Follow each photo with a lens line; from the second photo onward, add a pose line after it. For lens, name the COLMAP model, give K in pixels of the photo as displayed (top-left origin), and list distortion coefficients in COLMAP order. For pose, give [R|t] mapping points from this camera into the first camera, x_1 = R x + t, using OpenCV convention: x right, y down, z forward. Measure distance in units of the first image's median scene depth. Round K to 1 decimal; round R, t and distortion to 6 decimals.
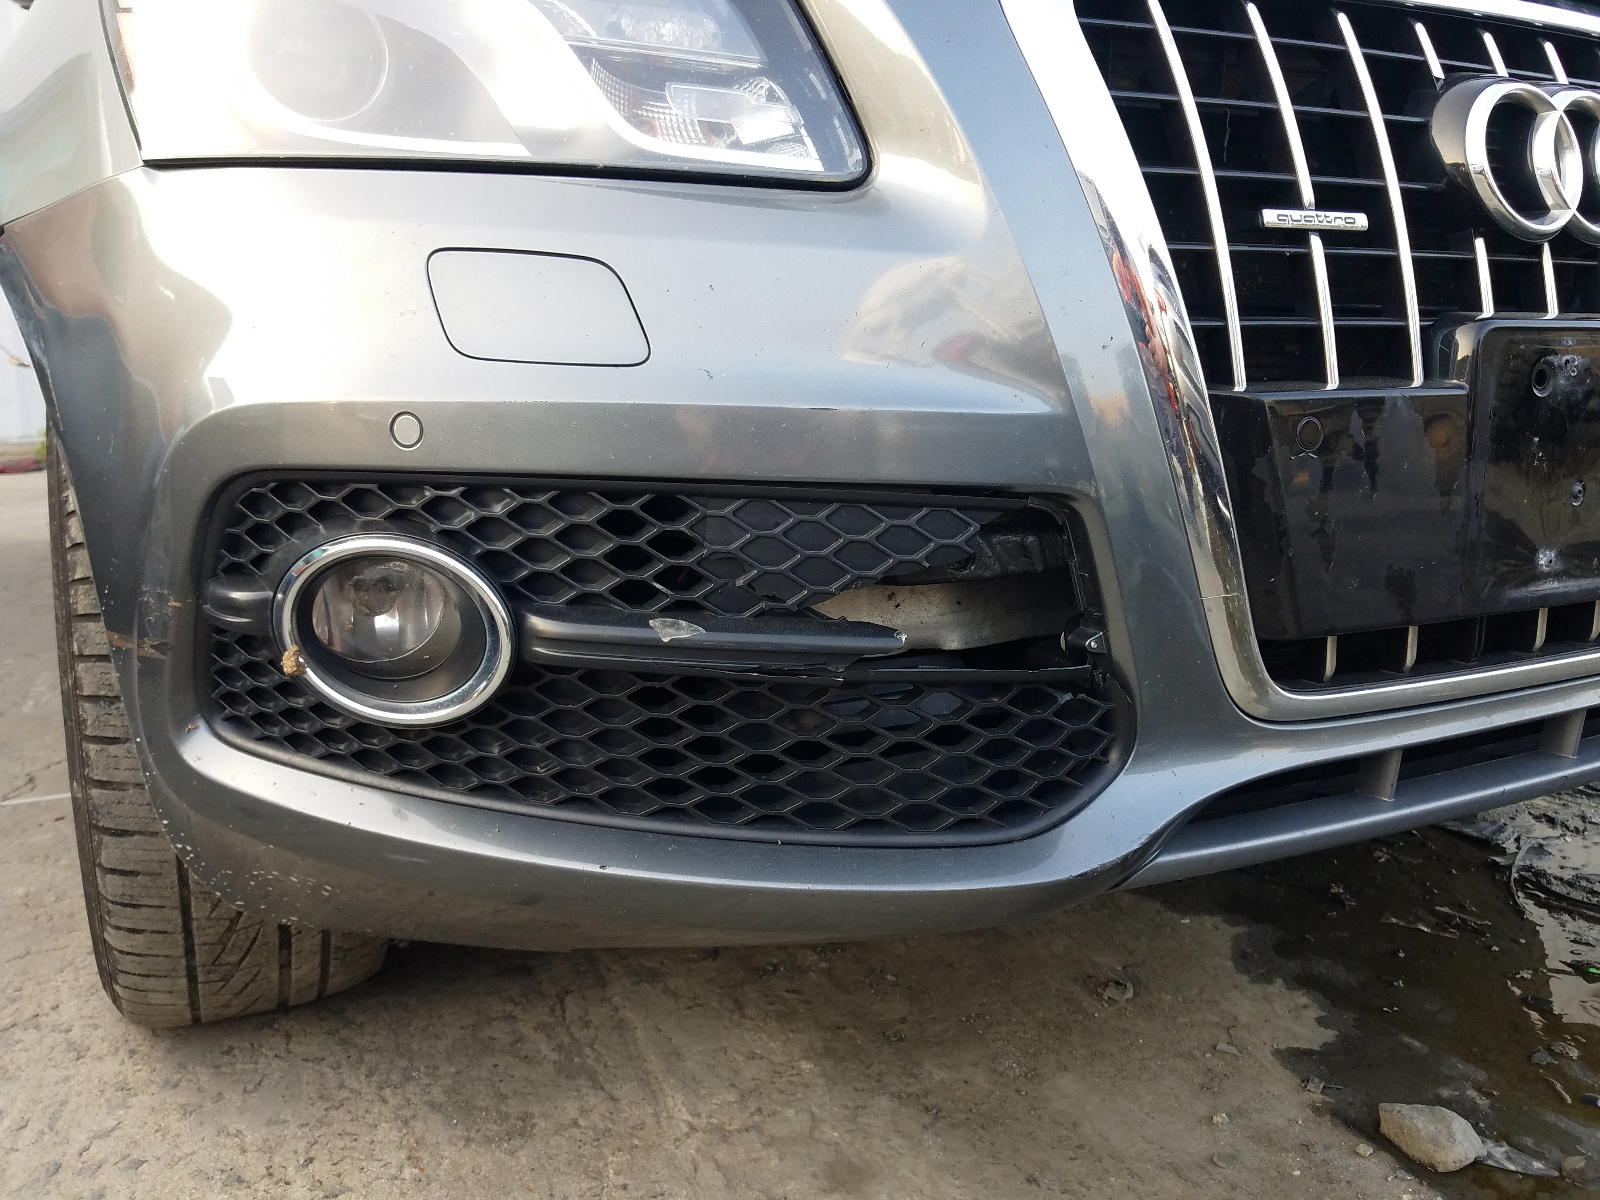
lens RADIAL K [[1313.5, 0, 805.1], [0, 1313.5, 603.2], [0, 0, 1]] dist [-0.025299, 0.006311]
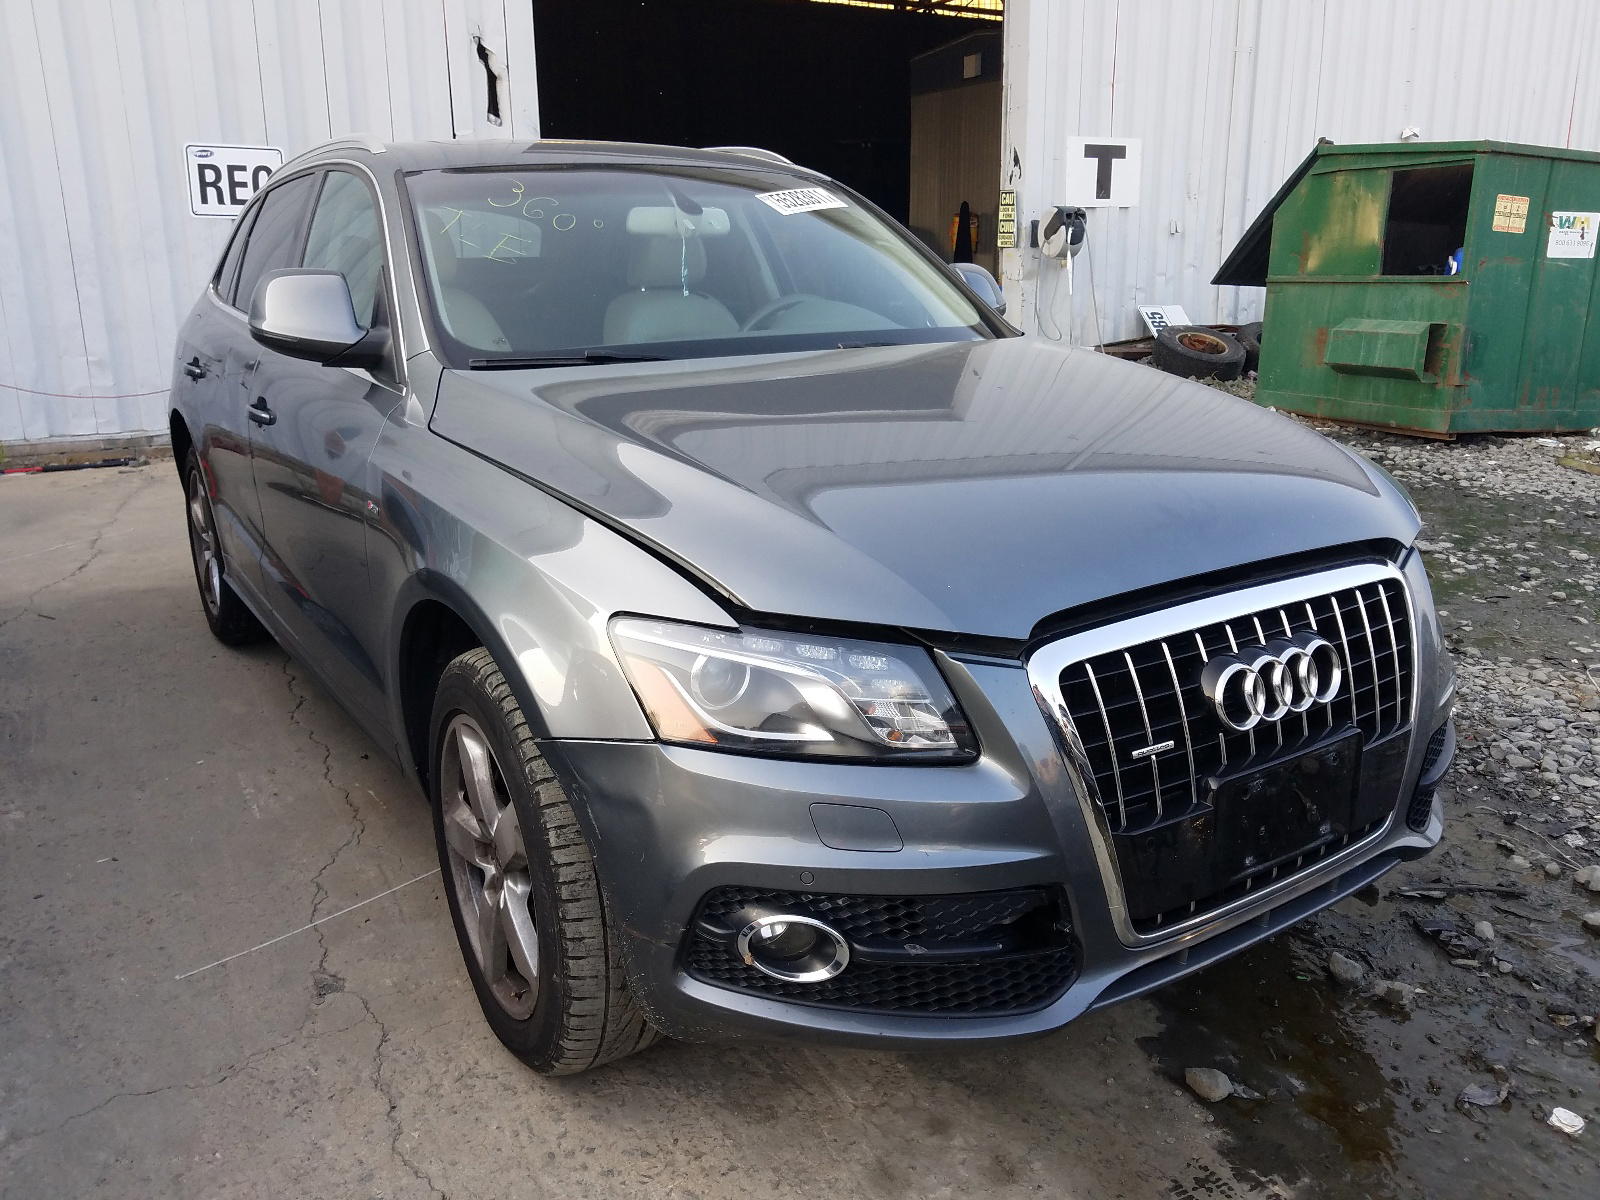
lens RADIAL K [[1313.5, 0, 798.8], [0, 1313.5, 601.7], [0, 0, 1]] dist [-0.025299, 0.006311]
pose [[0.993850, -0.040815, 0.102938, -0.360914], [0.030933, 0.994916, 0.095837, -0.586681], [-0.106326, -0.092063, 0.990060, -0.943292]]
